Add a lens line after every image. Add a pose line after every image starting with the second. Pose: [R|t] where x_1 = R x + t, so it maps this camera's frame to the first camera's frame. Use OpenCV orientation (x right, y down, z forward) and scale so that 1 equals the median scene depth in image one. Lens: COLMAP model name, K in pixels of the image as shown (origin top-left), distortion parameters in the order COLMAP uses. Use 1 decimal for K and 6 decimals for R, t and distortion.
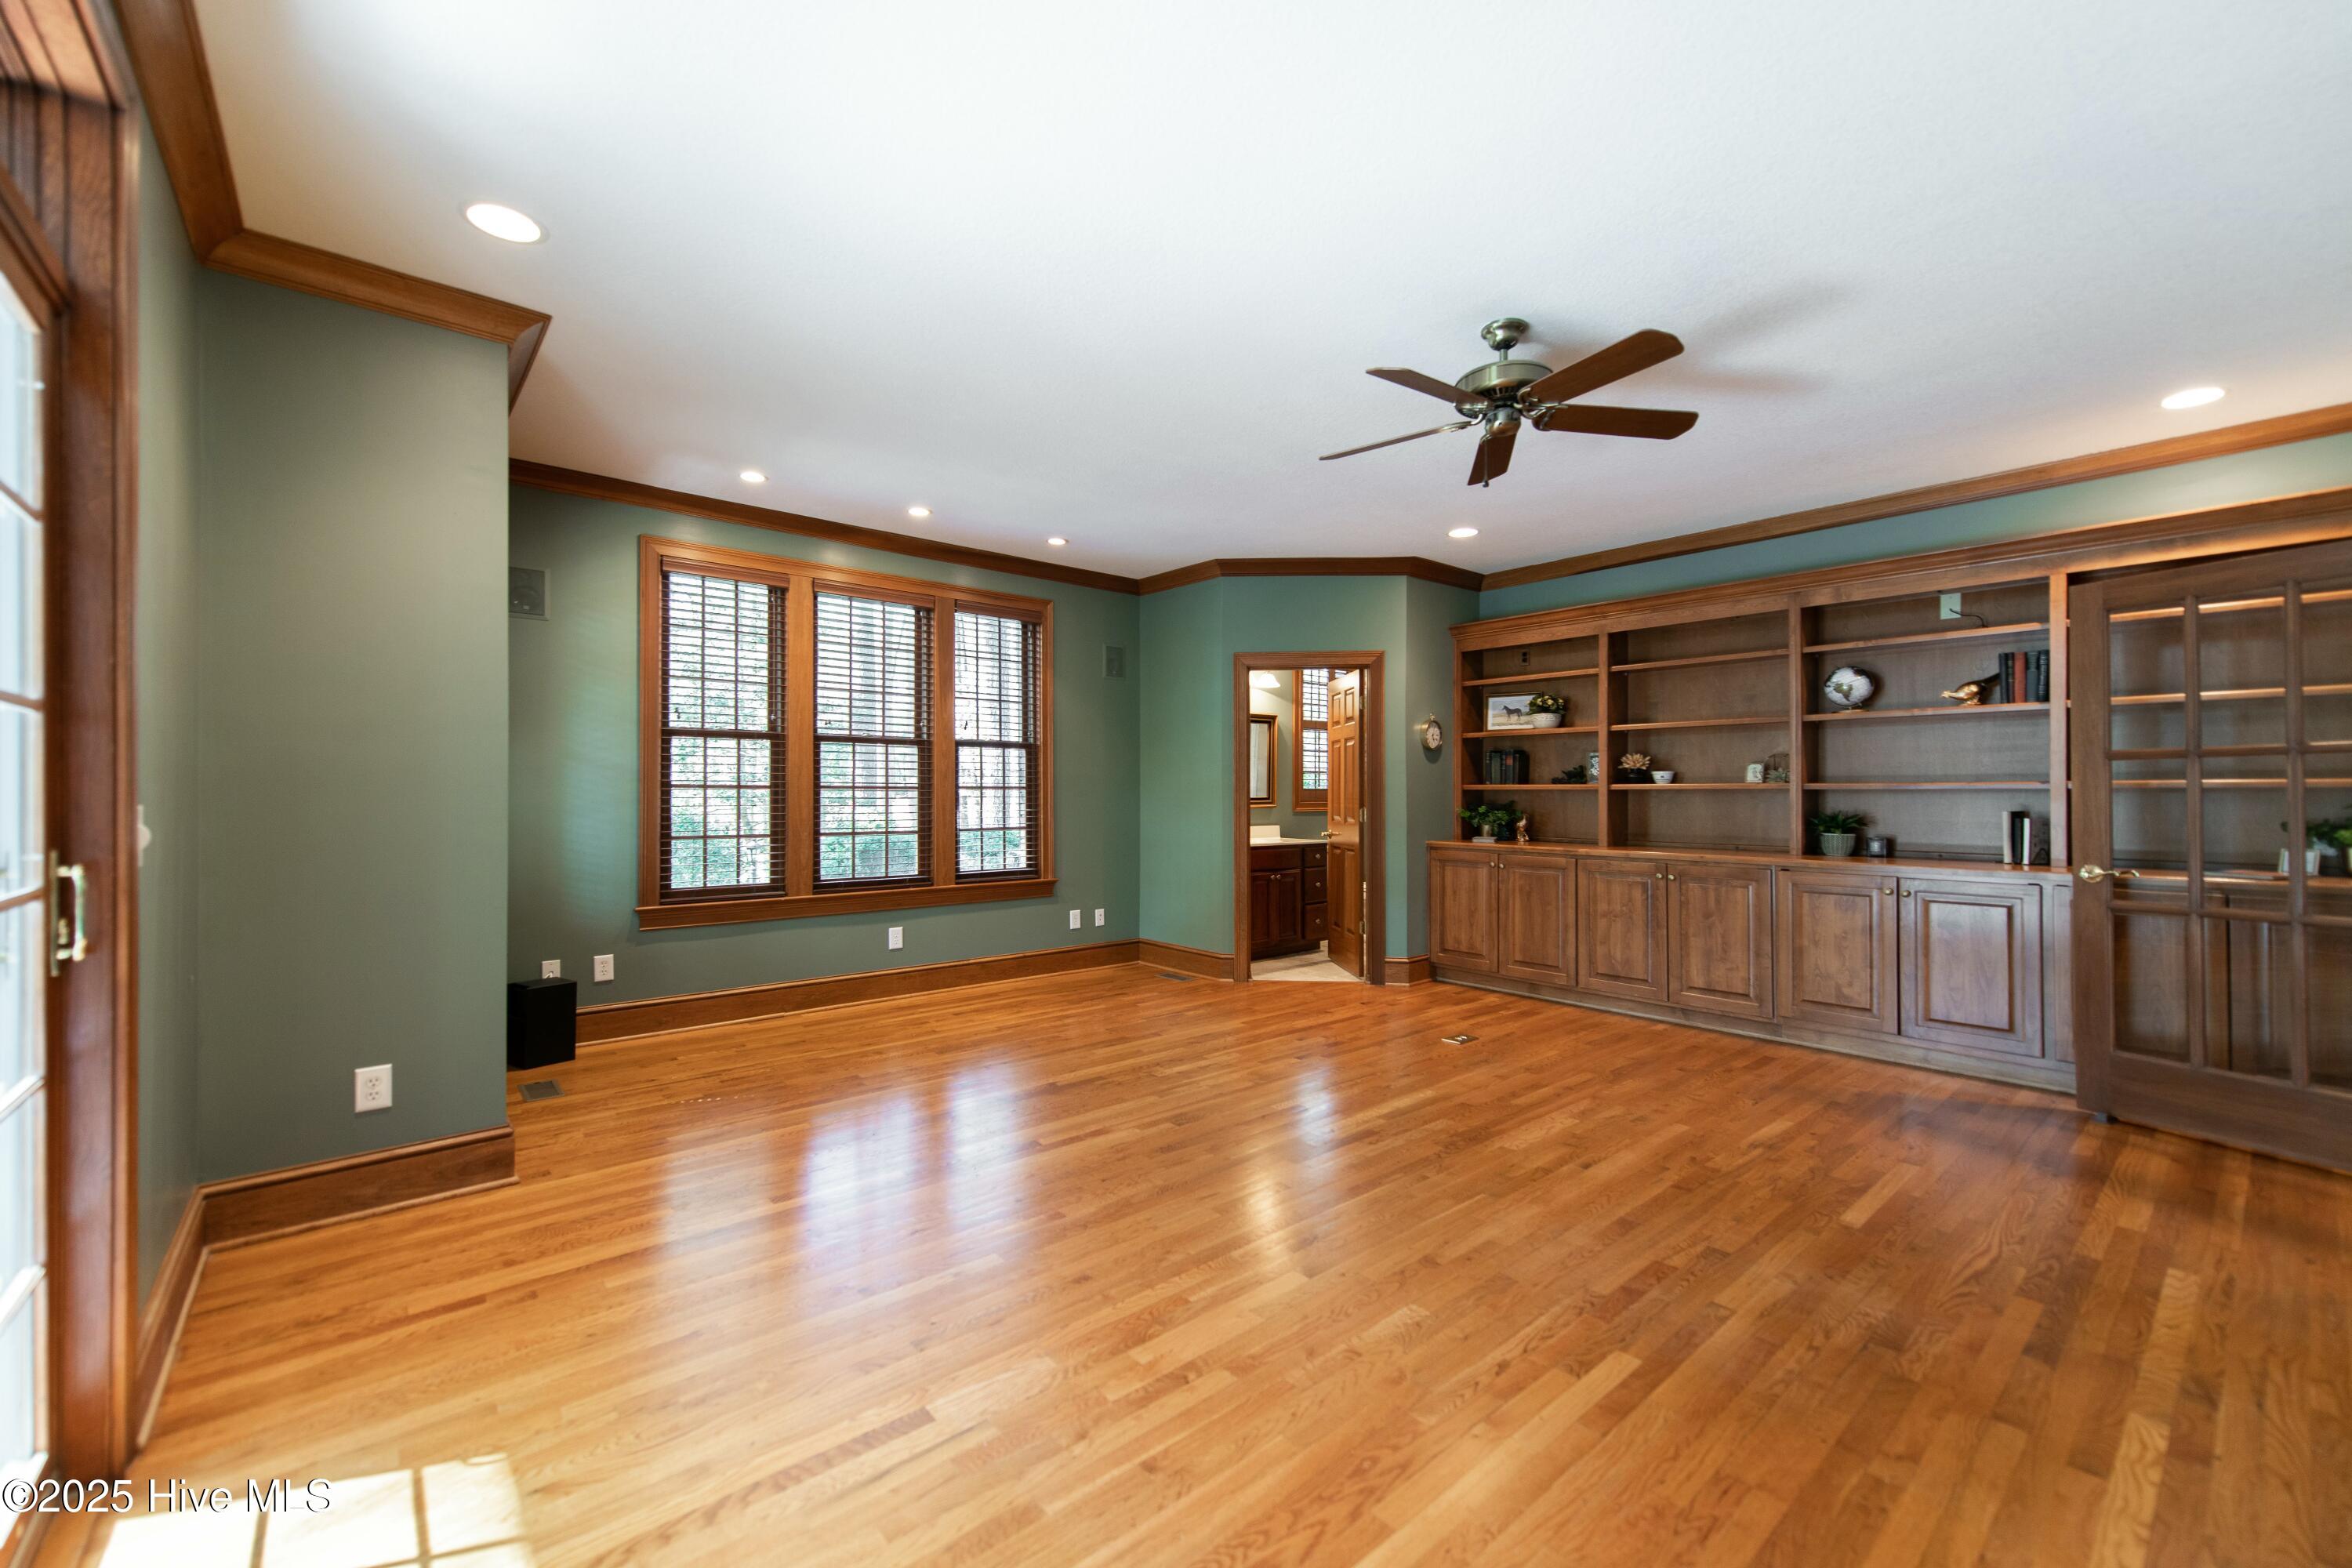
lens RADIAL K [[947.6, 0, 1176.0], [0, 947.6, 784.0], [0, 0, 1]] dist [0.015479, -0.000021]
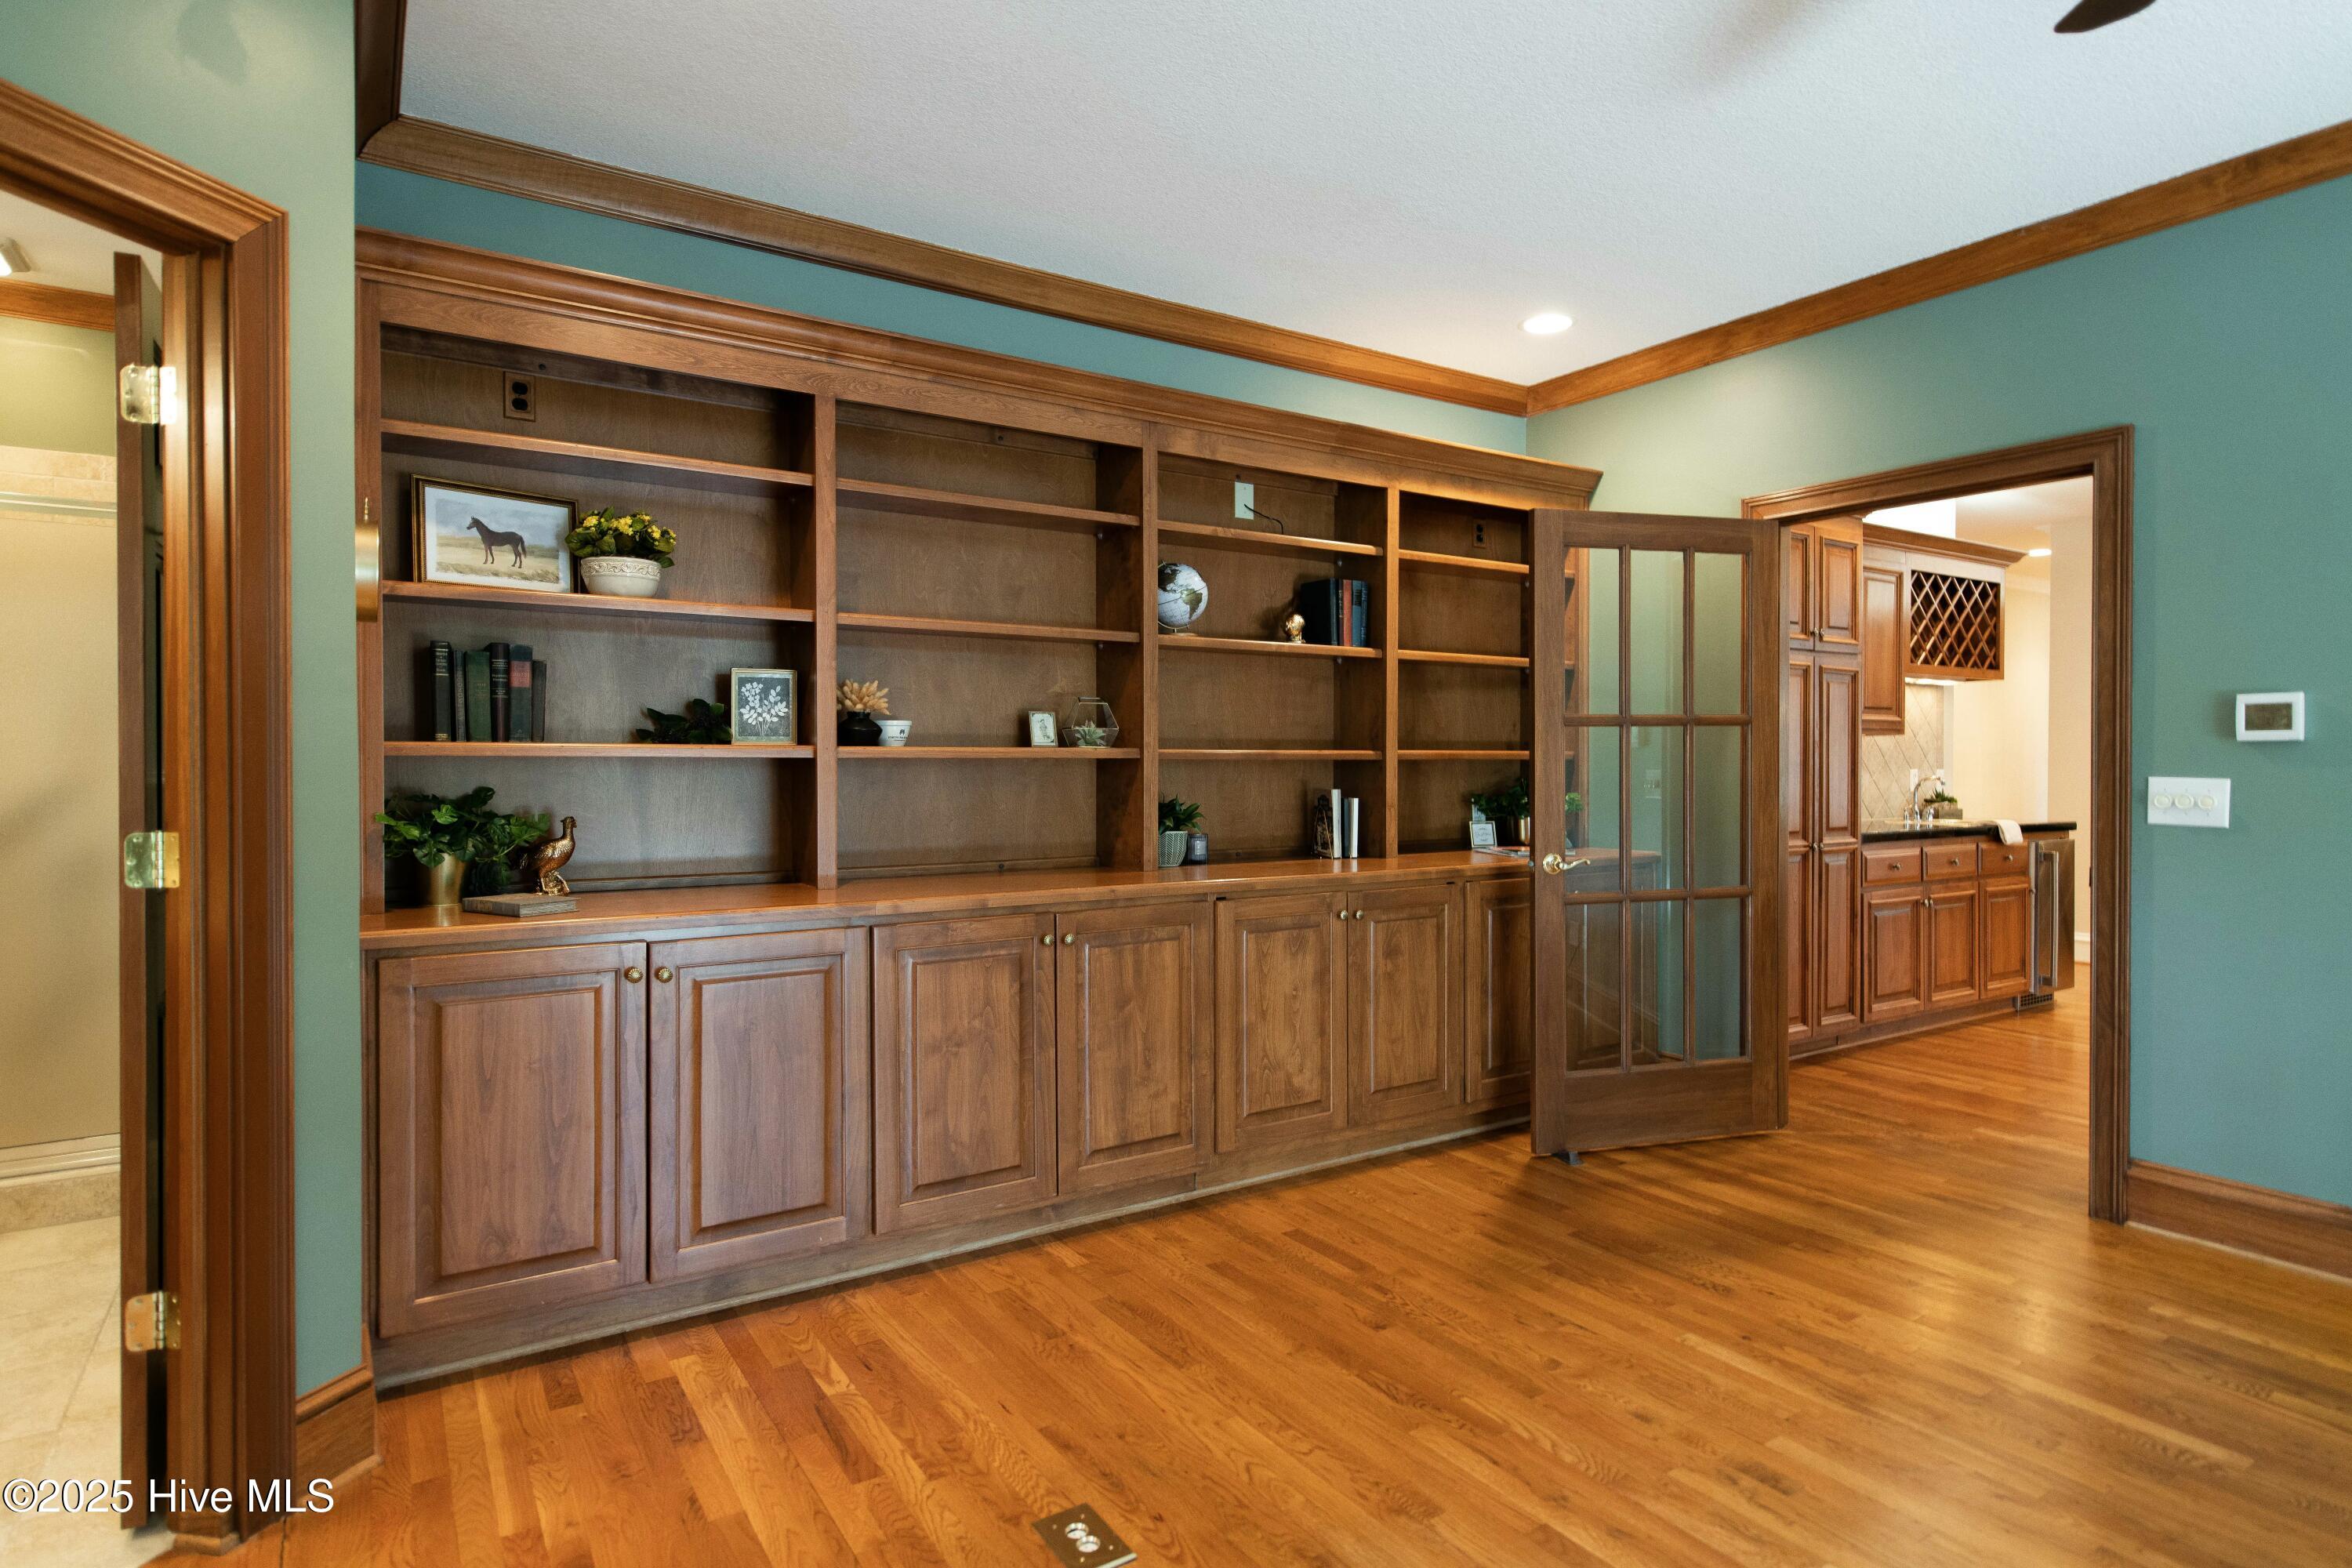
lens RADIAL K [[1239.6, 0, 1176.9], [0, 1239.6, 768.5], [0, 0, 1]] dist [0.003104, 0.000327]
pose [[0.128191, -0.005686, 0.991733, -0.105210], [-0.011480, 0.999908, 0.007217, 0.005749], [-0.991683, -0.012310, 0.128114, 0.896601]]
